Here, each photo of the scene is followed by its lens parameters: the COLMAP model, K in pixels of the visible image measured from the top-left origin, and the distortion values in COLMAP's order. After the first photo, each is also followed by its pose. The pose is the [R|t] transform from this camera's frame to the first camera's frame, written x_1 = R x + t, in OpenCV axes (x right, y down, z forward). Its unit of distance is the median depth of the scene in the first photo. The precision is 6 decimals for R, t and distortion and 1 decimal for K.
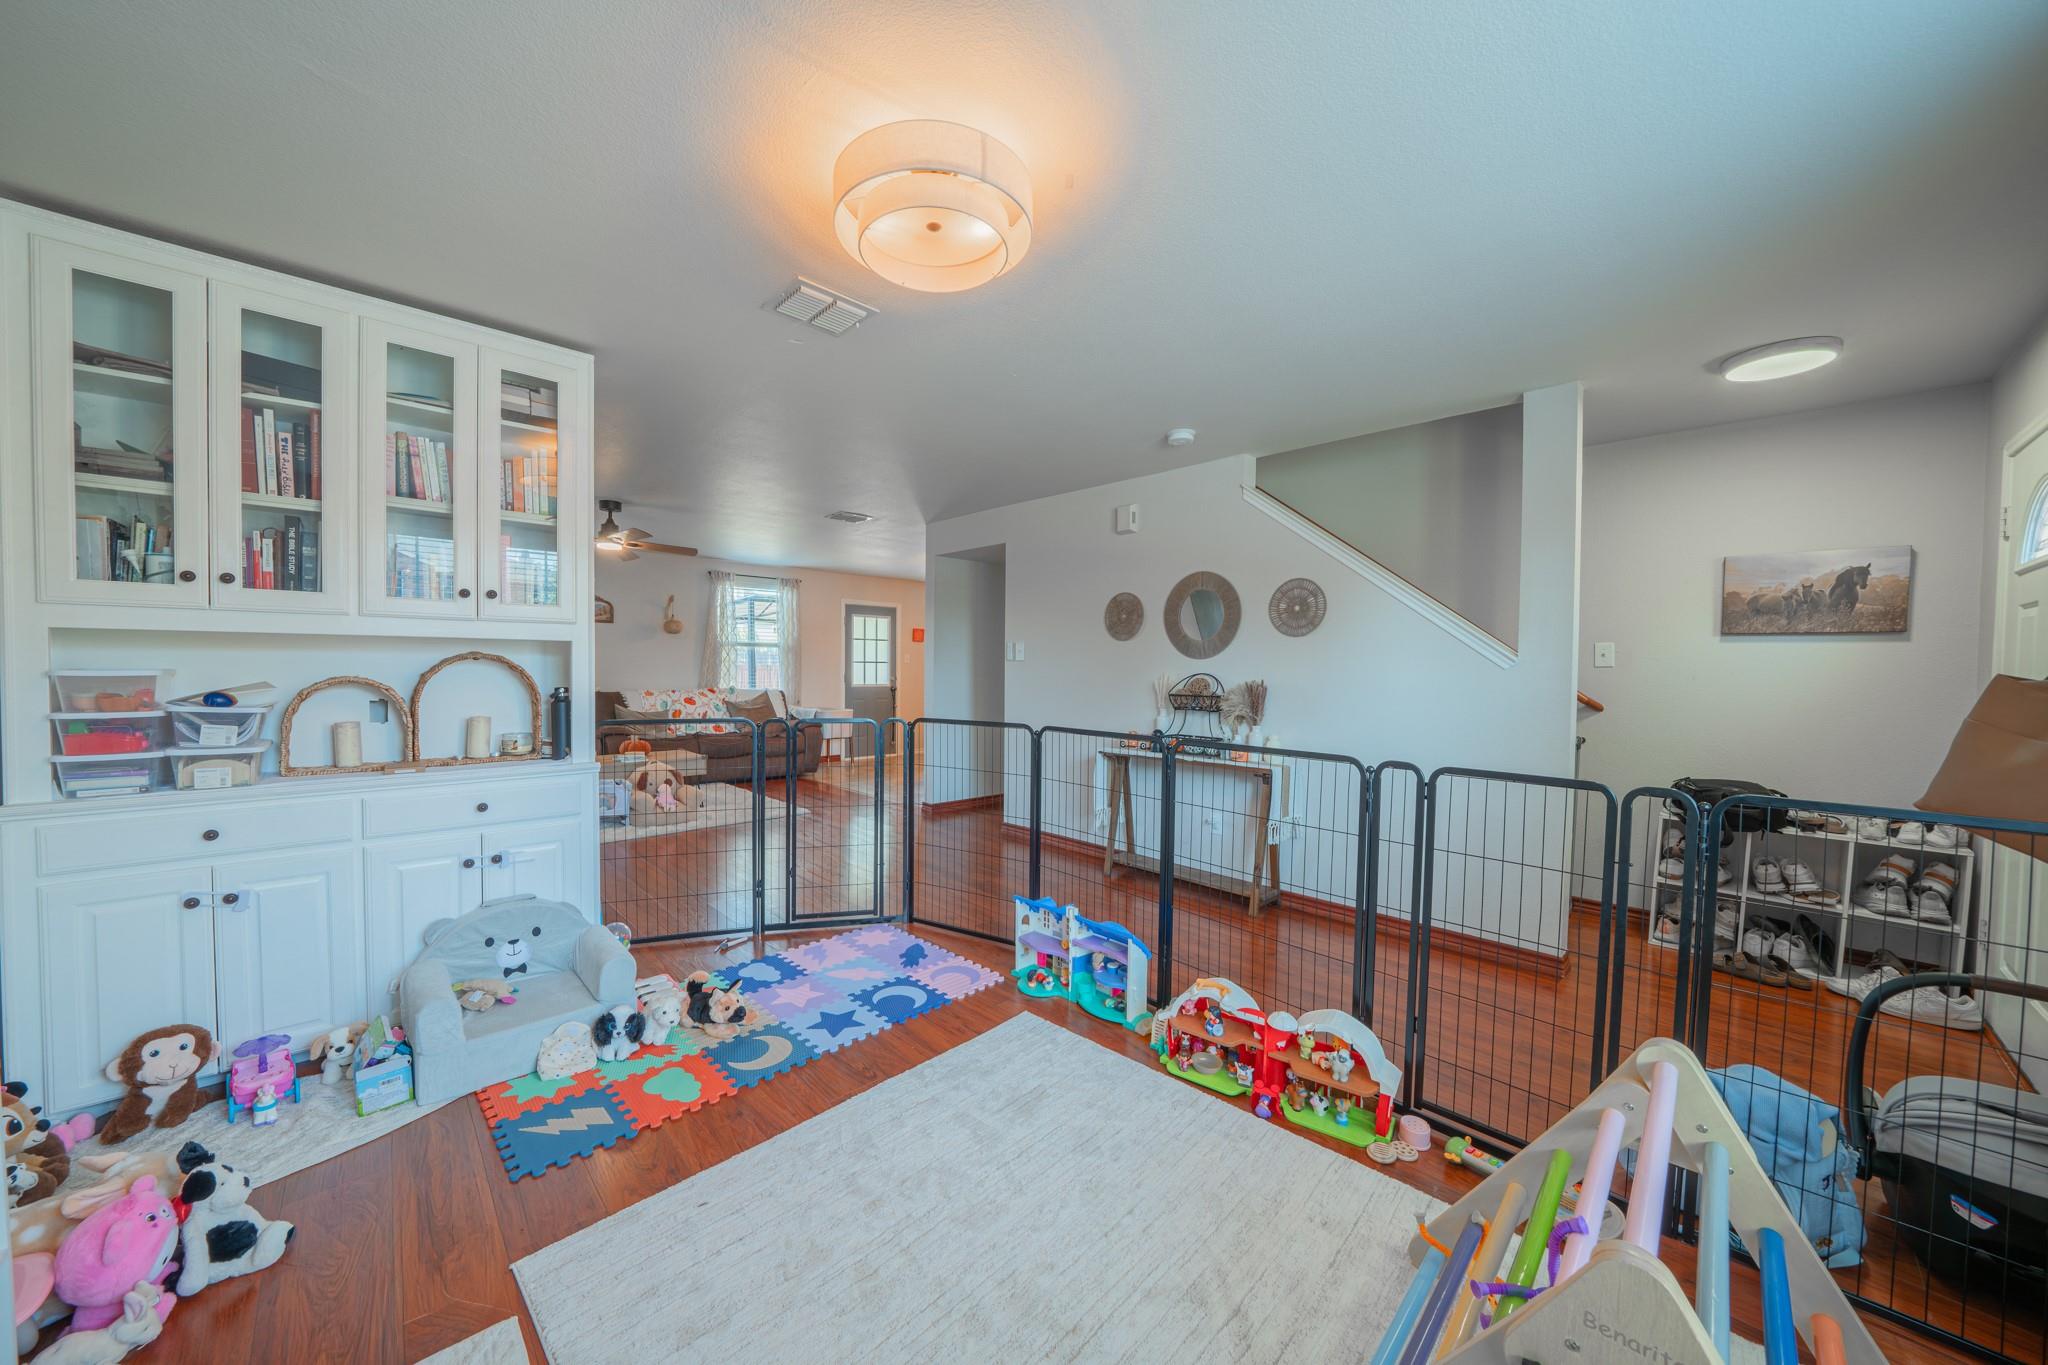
lens RADIAL K [[722.4, 0, 1006.7], [0, 722.4, 683.1], [0, 0, 1]] dist [-0.012867, 0.000097]
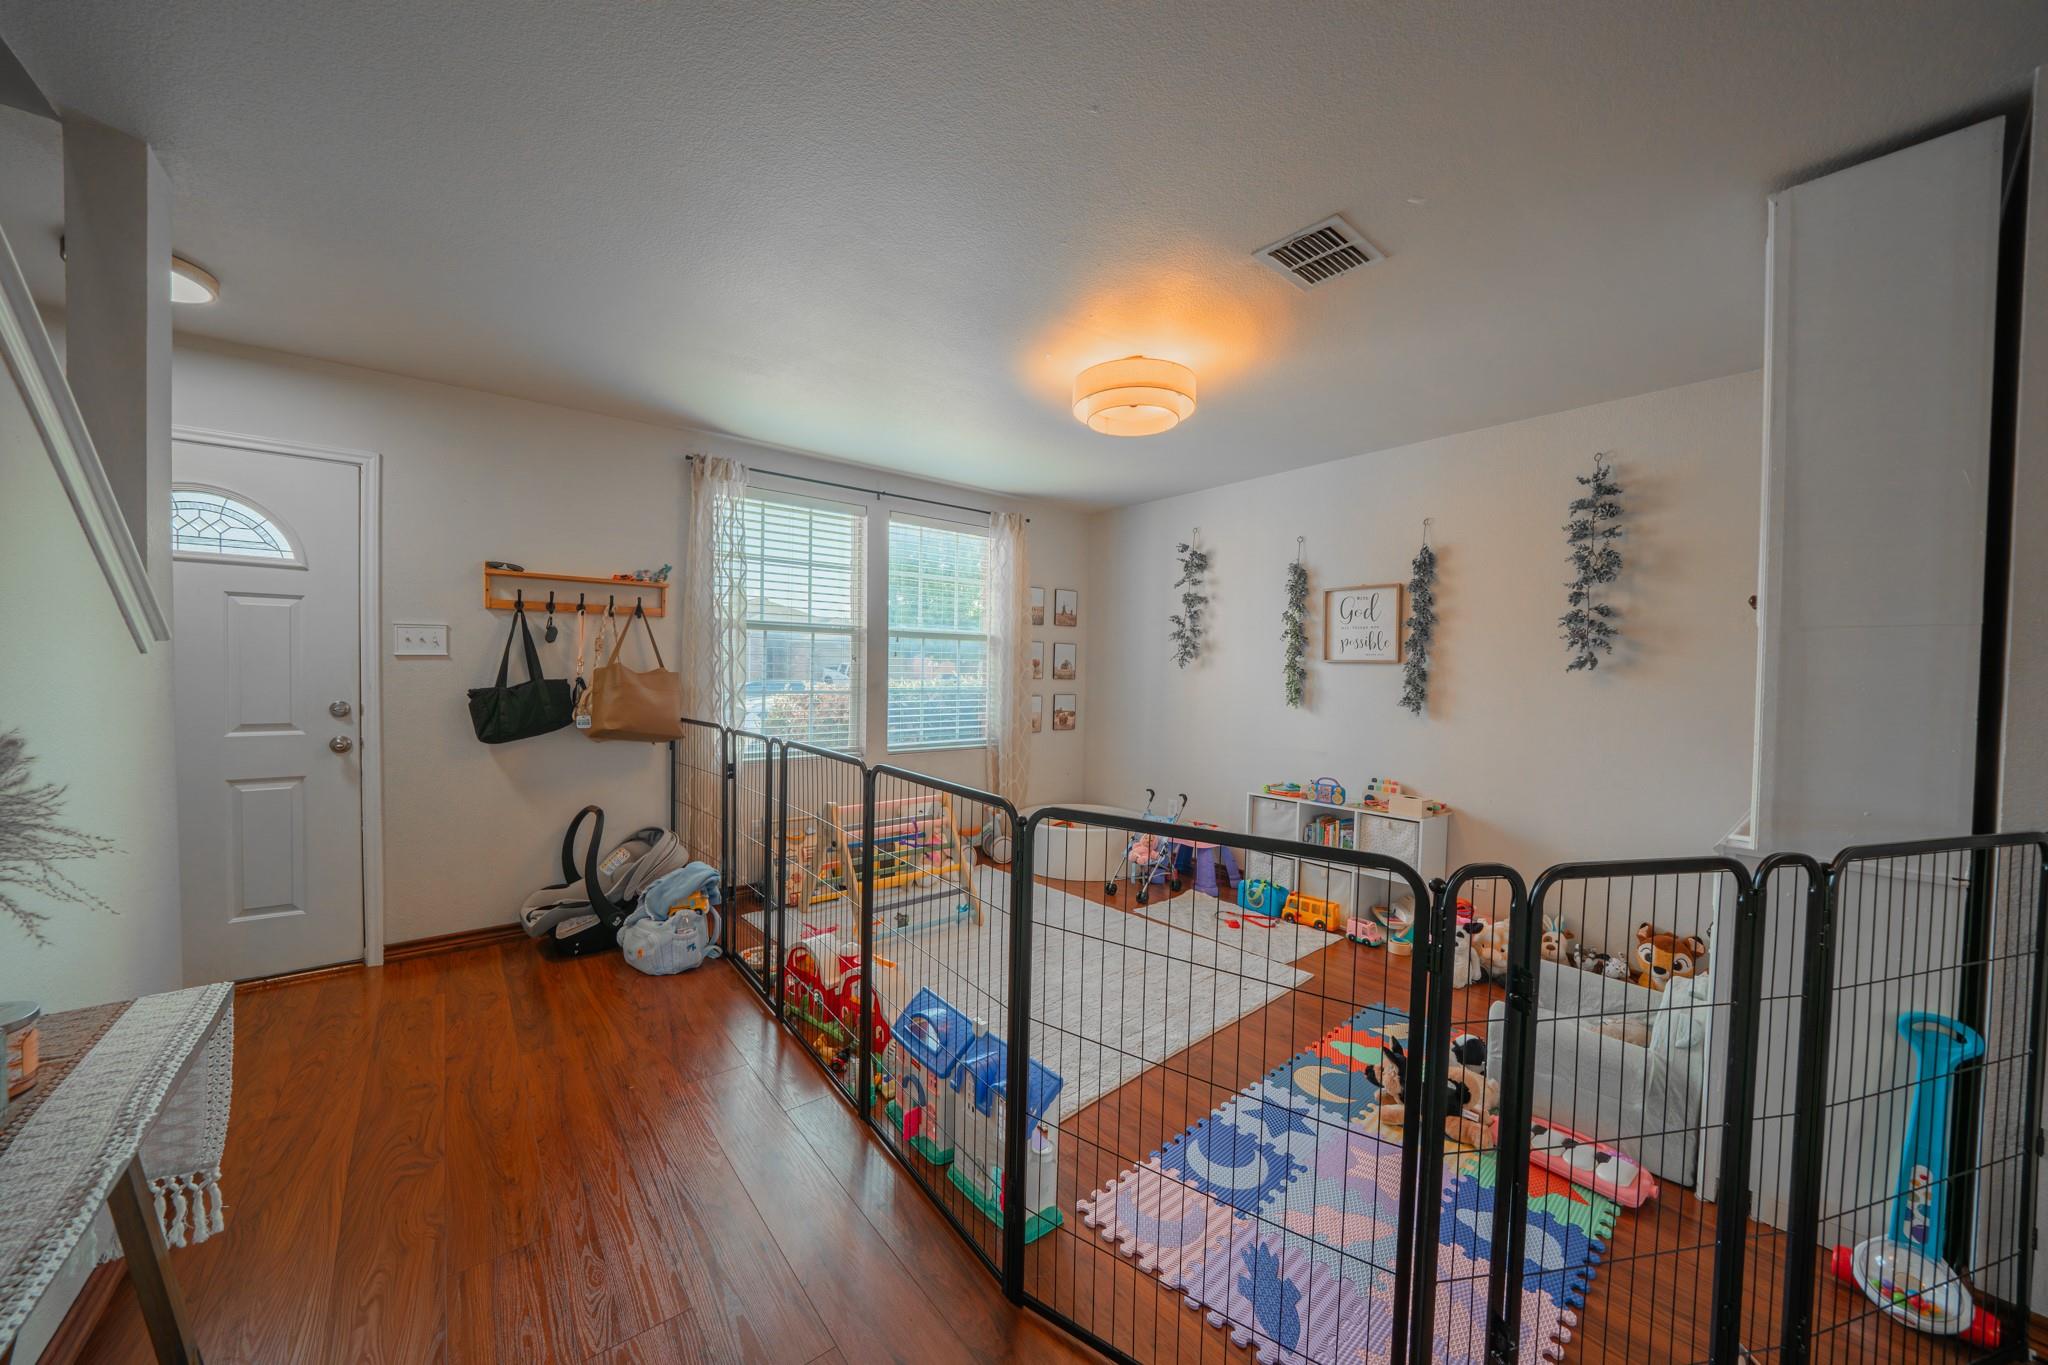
lens RADIAL K [[745.8, 0, 1015.9], [0, 745.8, 689.7], [0, 0, 1]] dist [-0.002194, -0.000069]
pose [[-0.997297, -0.017655, 0.071325, 0.016058], [-0.013308, 0.998051, 0.060972, -0.069919], [-0.072262, 0.059858, -0.995588, 1.804917]]
